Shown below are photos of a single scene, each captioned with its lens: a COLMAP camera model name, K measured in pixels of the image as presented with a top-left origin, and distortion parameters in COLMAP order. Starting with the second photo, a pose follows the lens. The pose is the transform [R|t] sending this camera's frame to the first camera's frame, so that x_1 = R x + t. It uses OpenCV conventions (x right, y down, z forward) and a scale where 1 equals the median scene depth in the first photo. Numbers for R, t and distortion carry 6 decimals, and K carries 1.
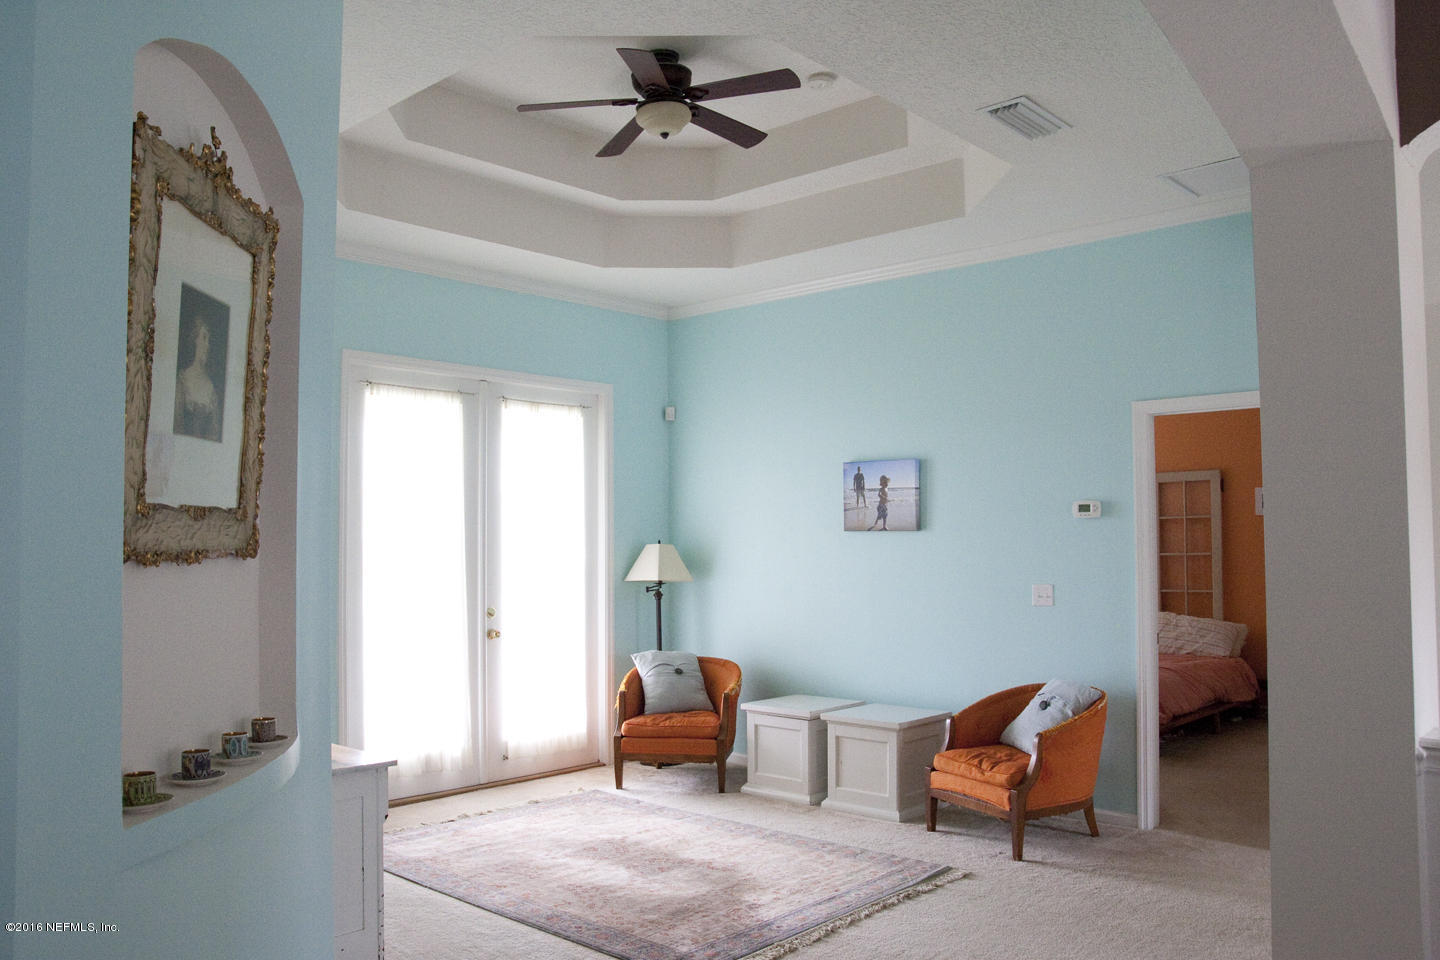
lens RADIAL K [[1120.9, 0, 716.2], [0, 1120.9, 488.2], [0, 0, 1]] dist [-0.138407, 0.125069]
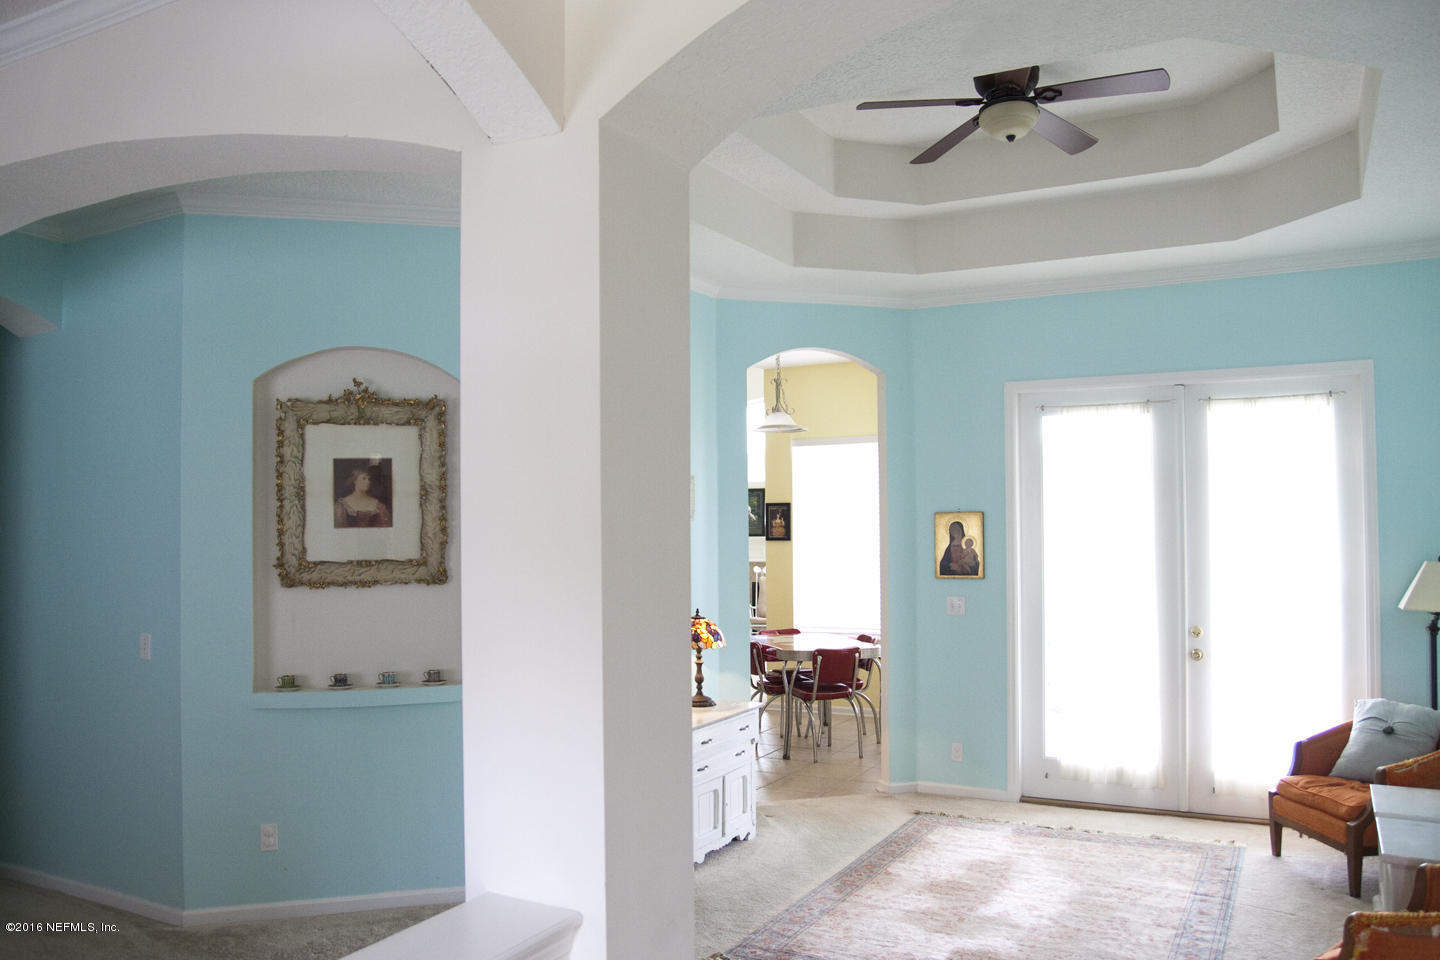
lens RADIAL K [[1120.9, 0, 716.2], [0, 1120.9, 488.2], [0, 0, 1]] dist [-0.138407, 0.125069]
pose [[0.237746, -0.027849, -0.970928, 0.659533], [0.055900, 0.998325, -0.014947, -0.019472], [0.969718, -0.050721, 0.238904, 0.436075]]
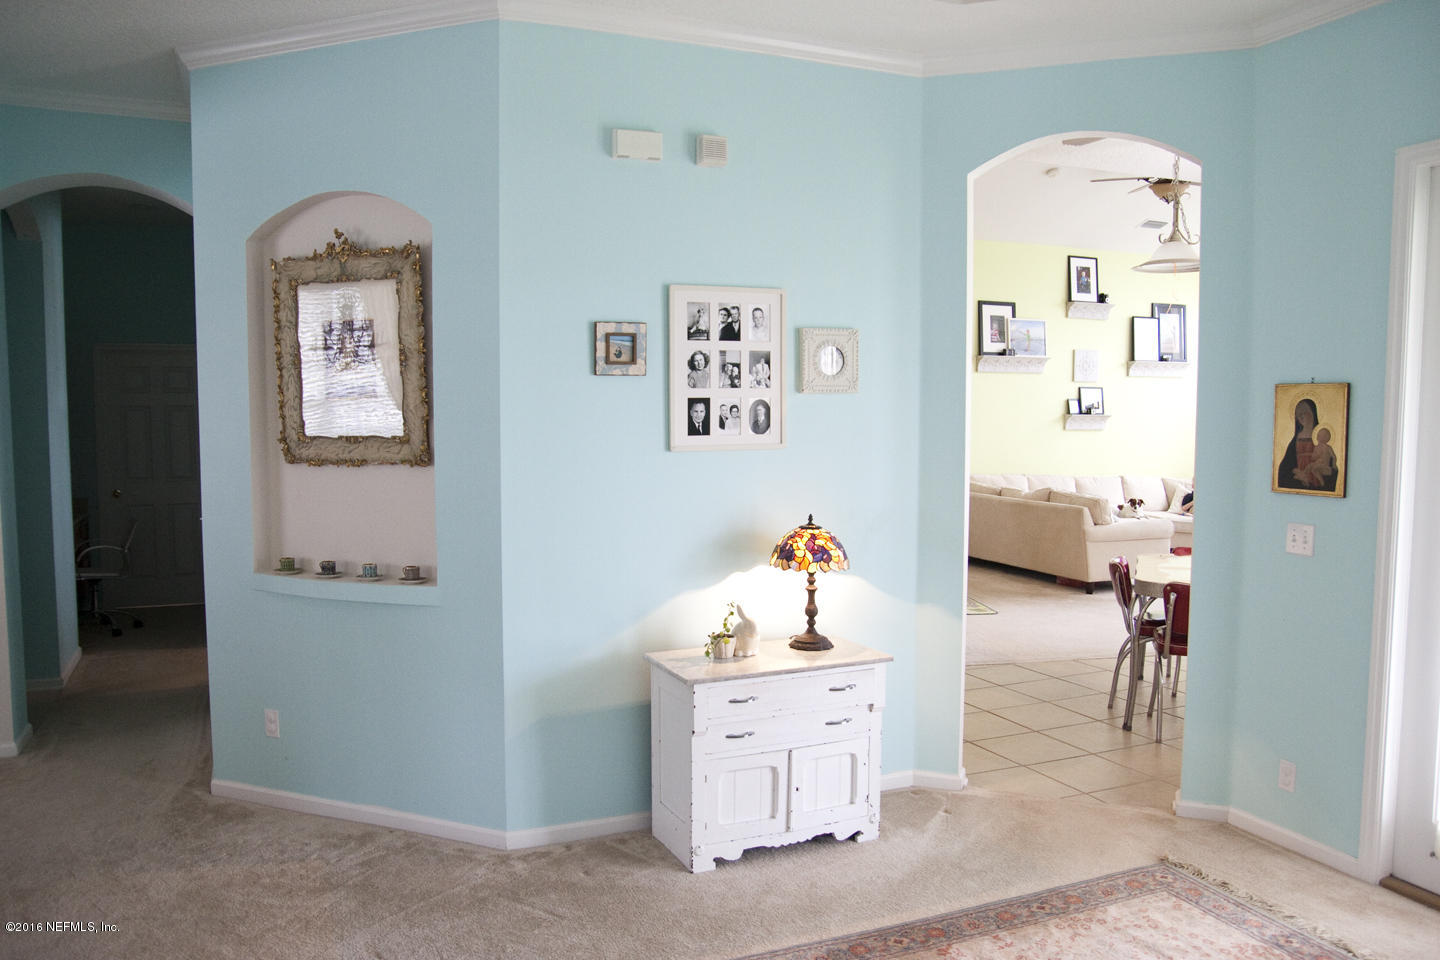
lens RADIAL K [[1120.9, 0, 716.2], [0, 1120.9, 488.2], [0, 0, 1]] dist [-0.138407, 0.125069]
pose [[-0.411115, 0.075113, -0.908484, 0.370399], [0.047153, 0.997018, 0.061095, 0.007344], [0.910363, -0.017721, -0.413431, 0.881081]]
